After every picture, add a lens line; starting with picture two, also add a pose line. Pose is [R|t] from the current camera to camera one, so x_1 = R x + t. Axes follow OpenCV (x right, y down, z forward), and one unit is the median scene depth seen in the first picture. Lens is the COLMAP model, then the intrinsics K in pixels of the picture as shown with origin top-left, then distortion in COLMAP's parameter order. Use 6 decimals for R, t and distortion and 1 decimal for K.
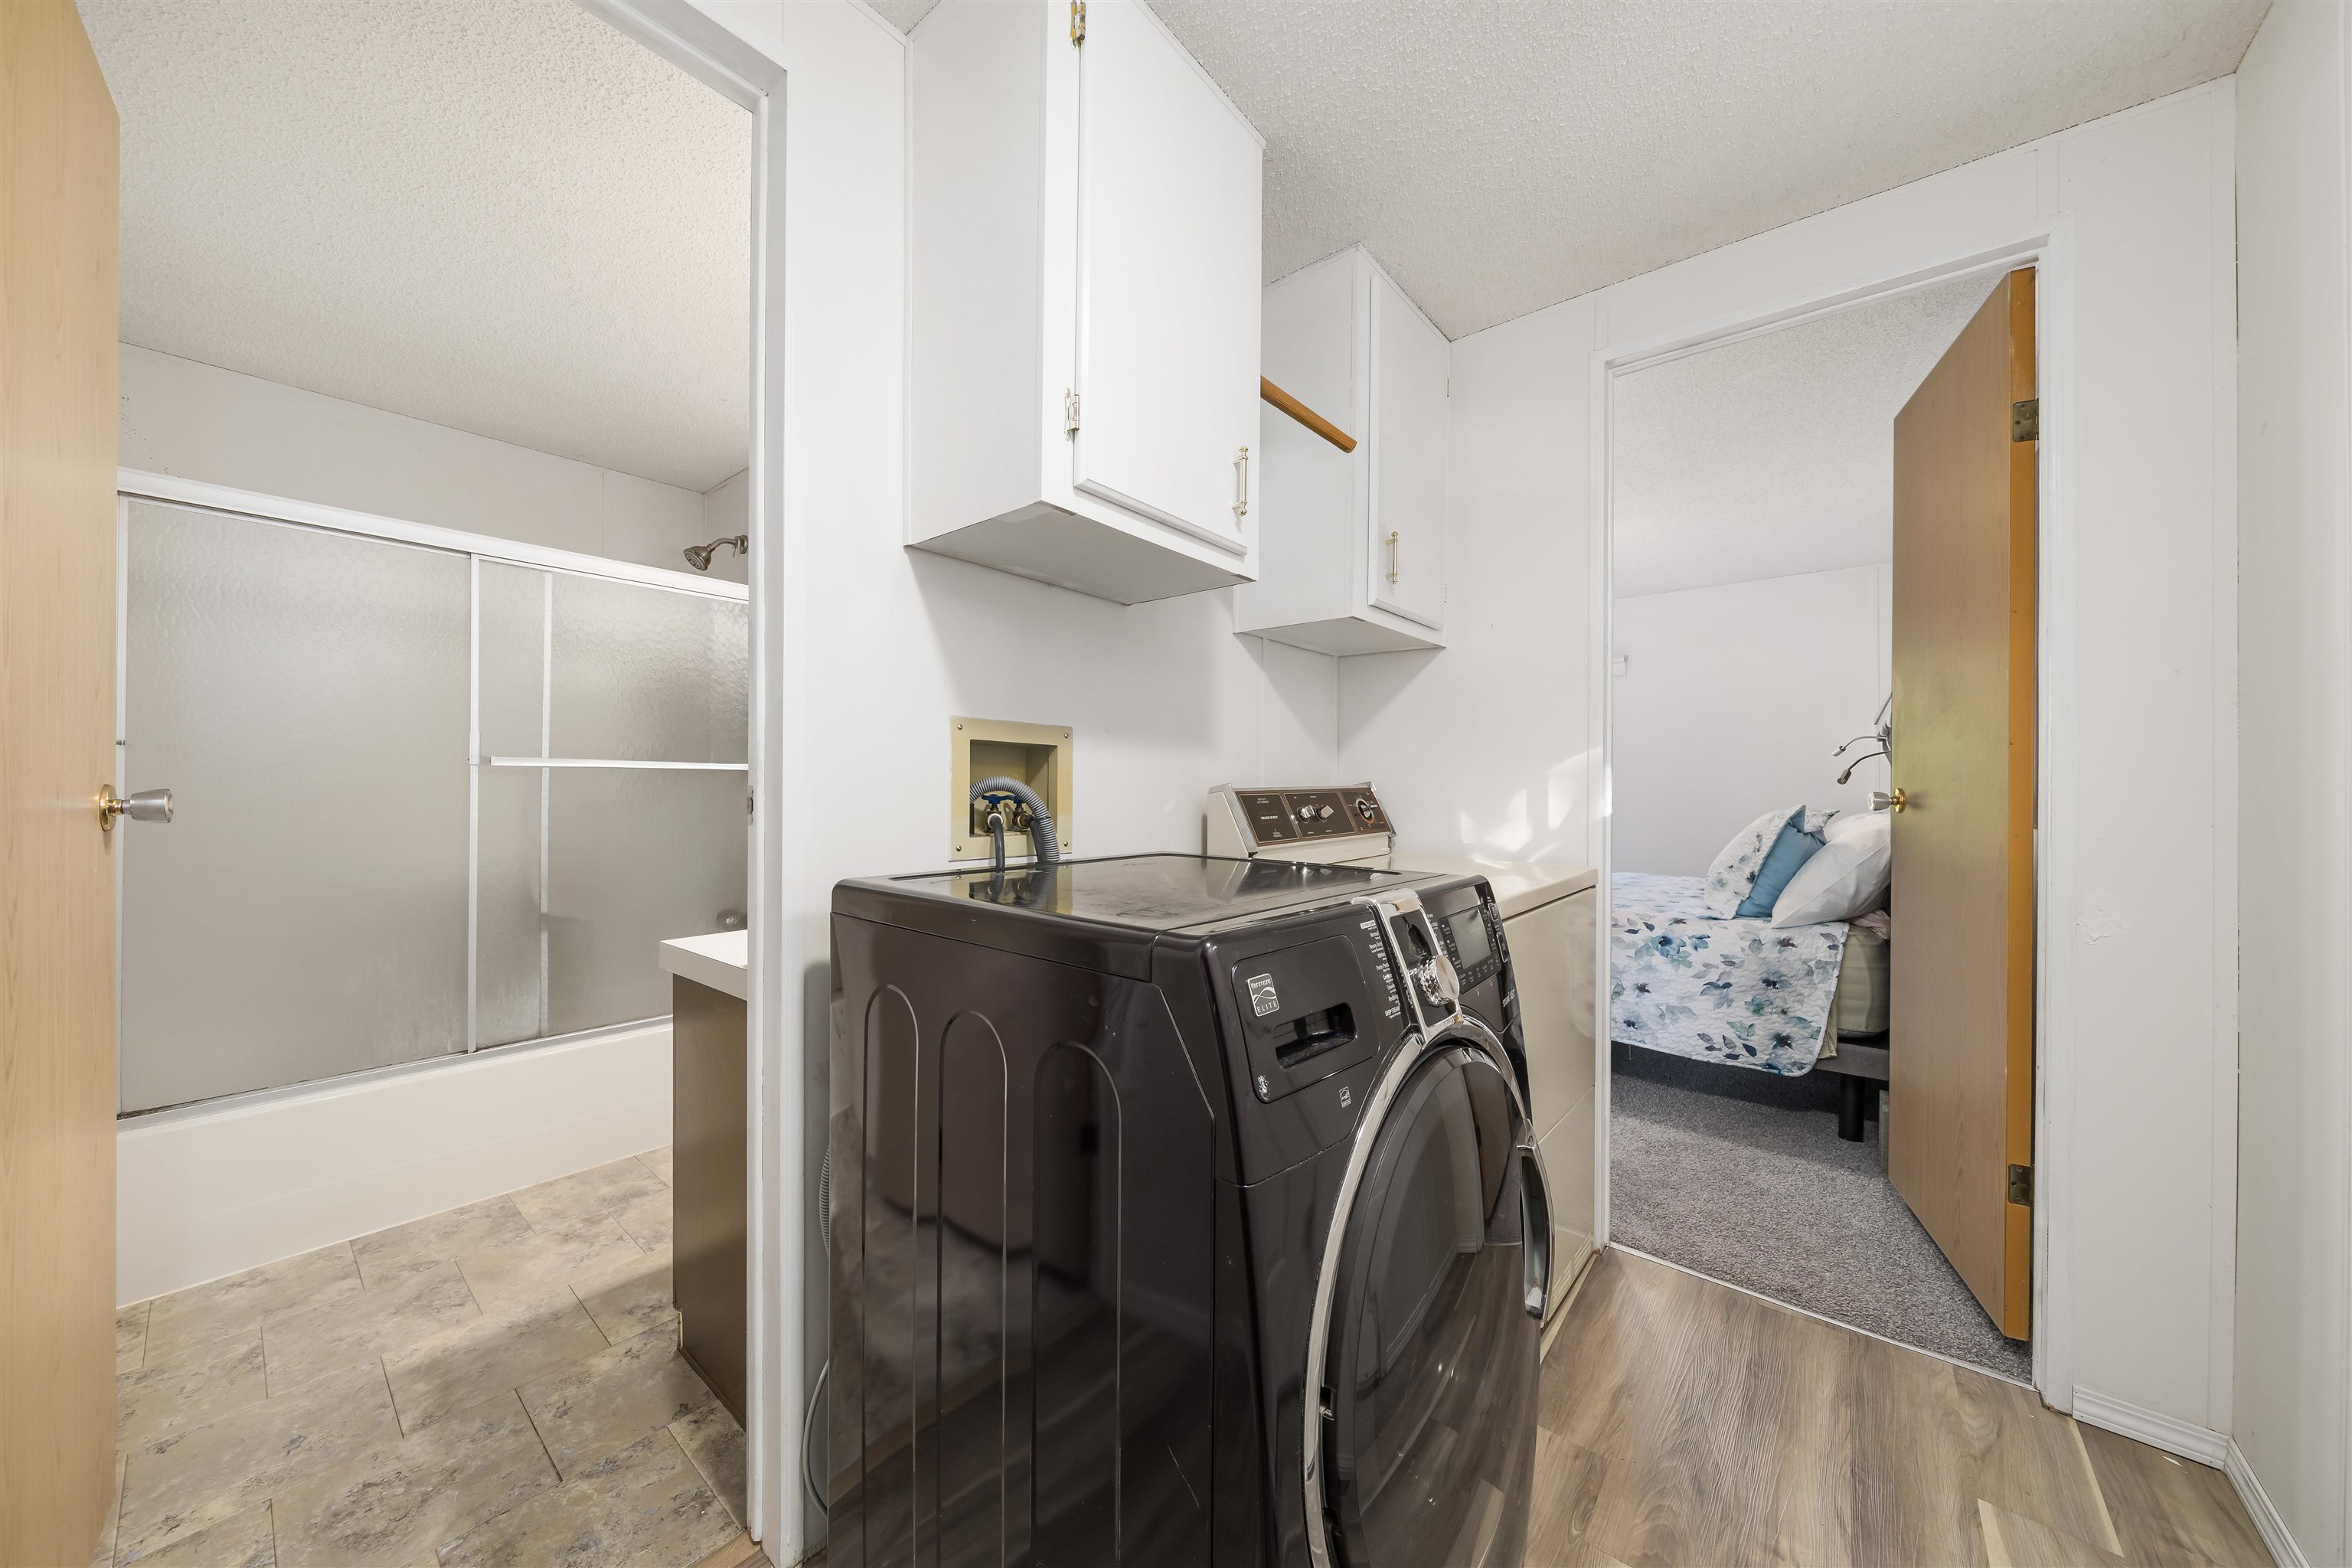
lens RADIAL K [[814.5, 0, 1173.5], [0, 814.5, 782.6], [0, 0, 1]] dist [-0.002283, -0.000163]
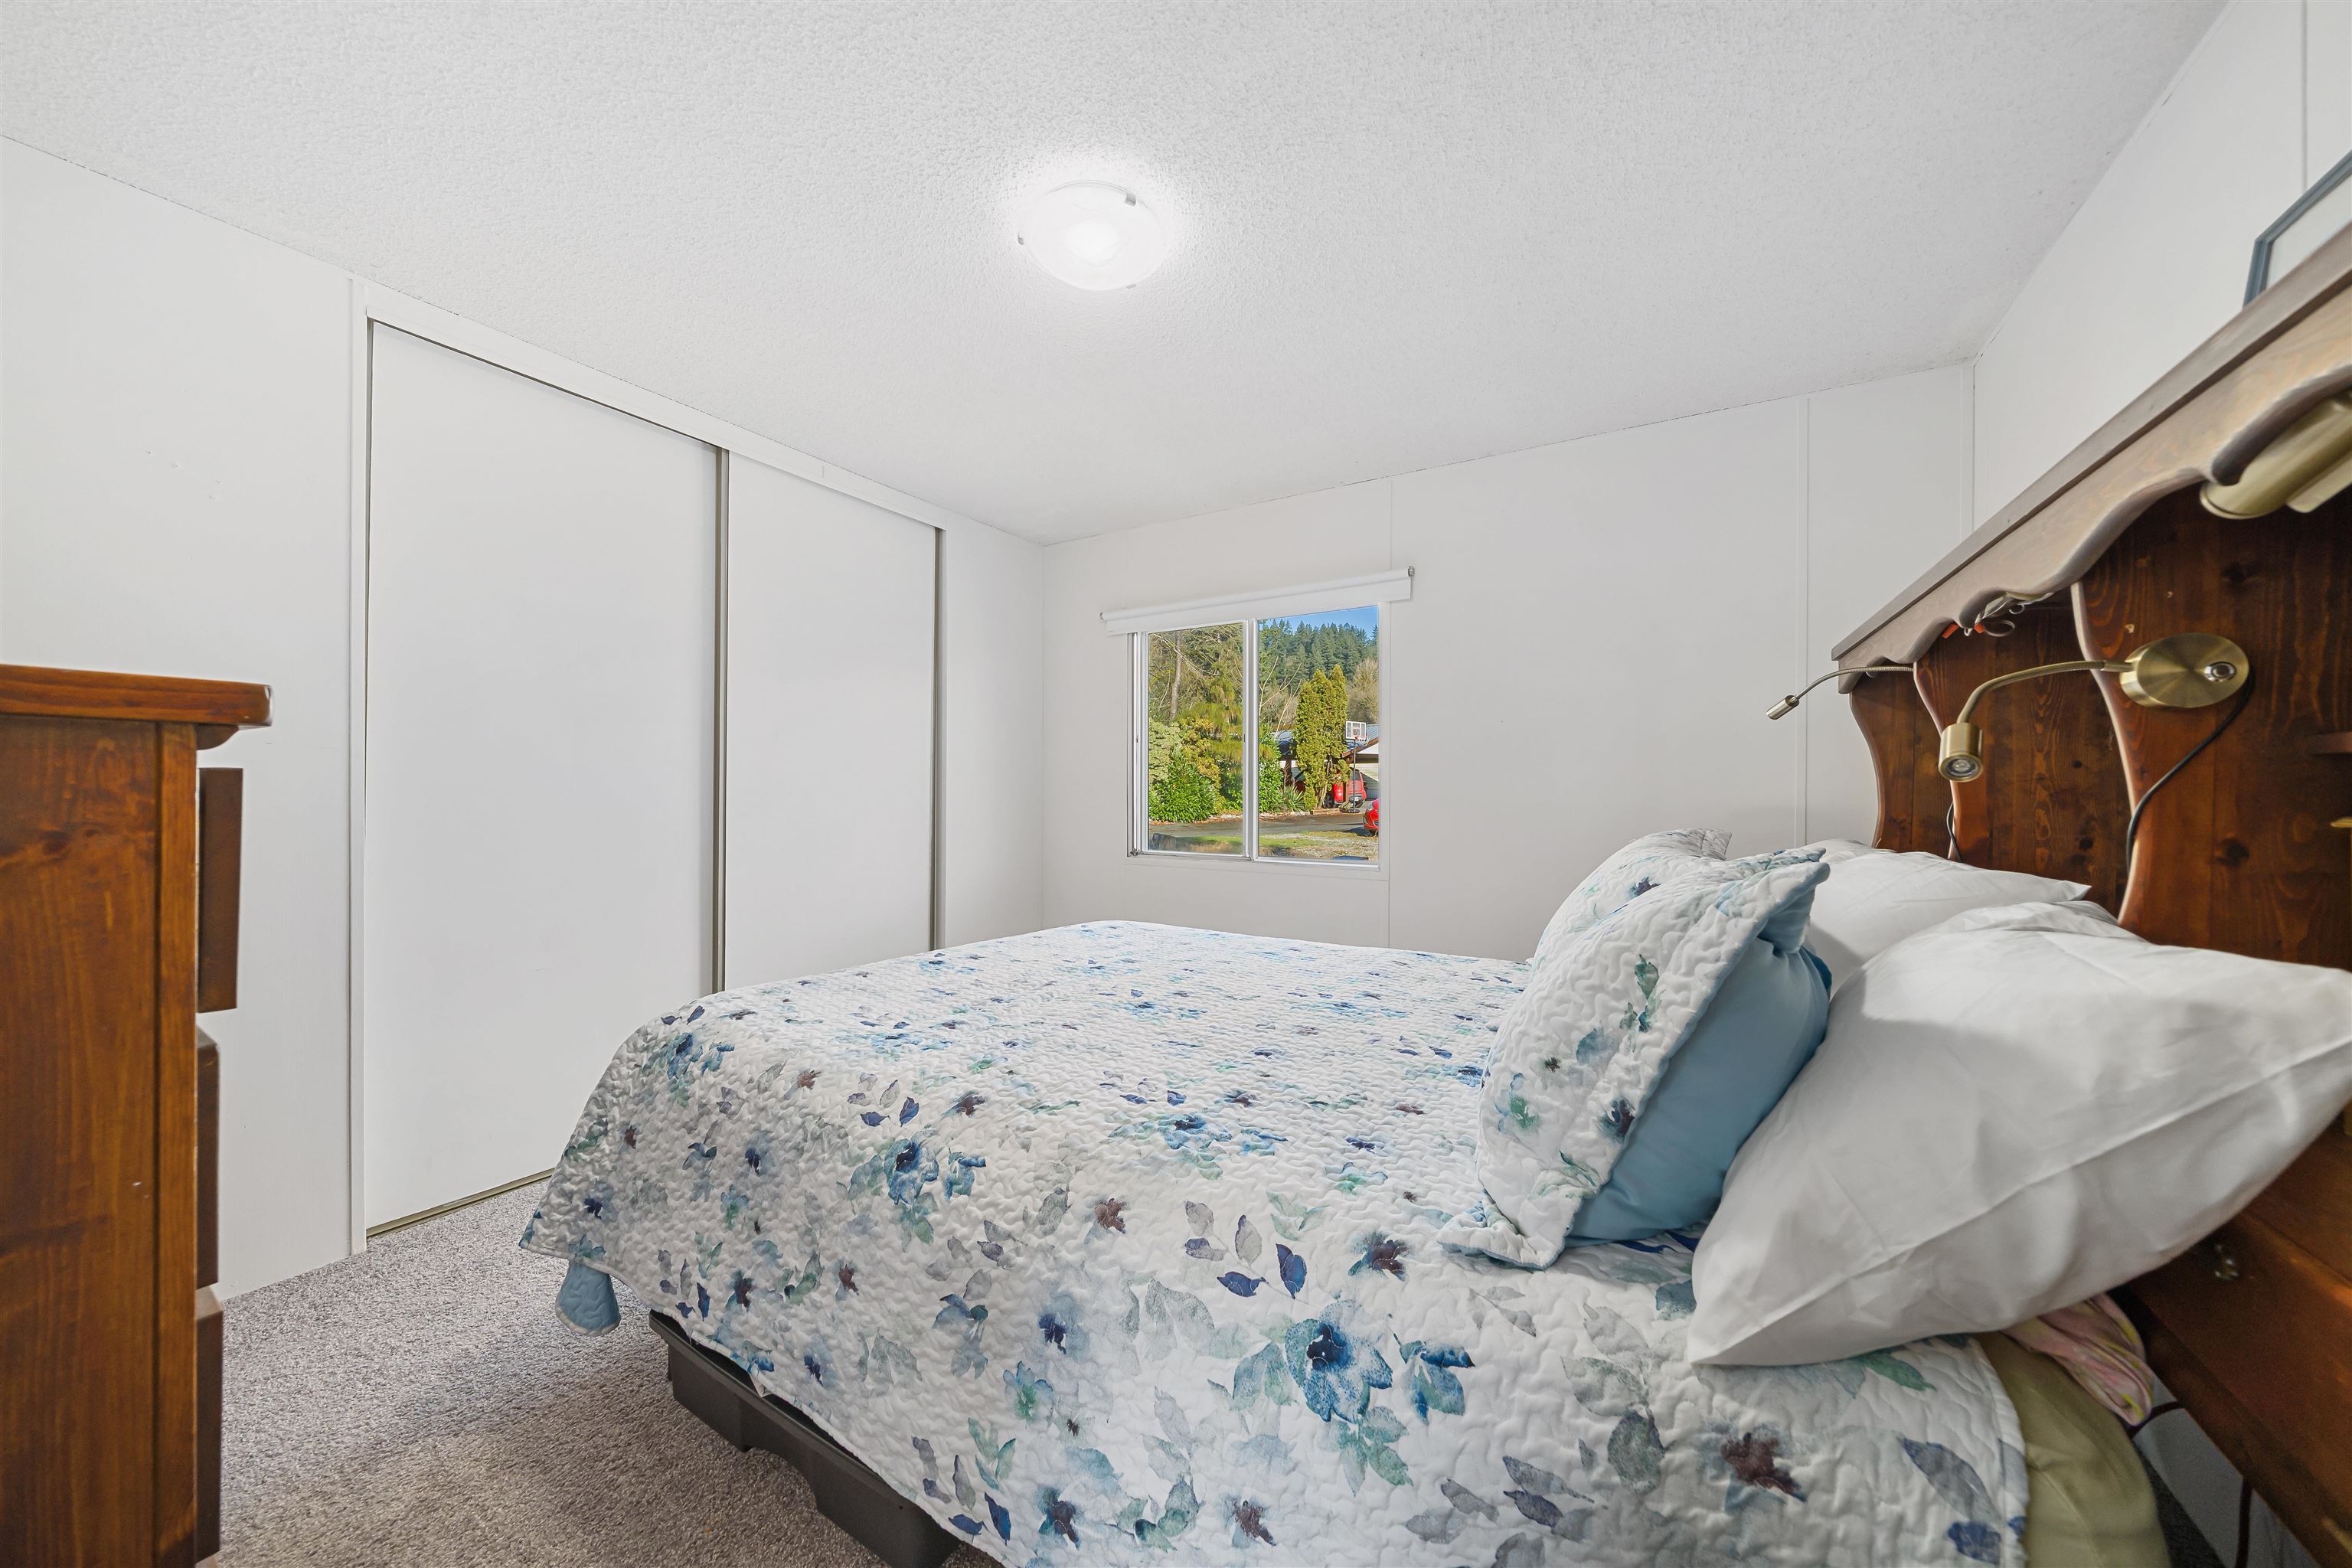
lens RADIAL K [[814.5, 0, 1173.7], [0, 814.5, 788.0], [0, 0, 1]] dist [-0.002283, -0.000163]
pose [[0.991088, 0.004776, 0.133125, 0.517321], [-0.004944, 0.999987, 0.000929, 0.005154], [-0.133118, -0.001579, 0.991099, 0.737779]]
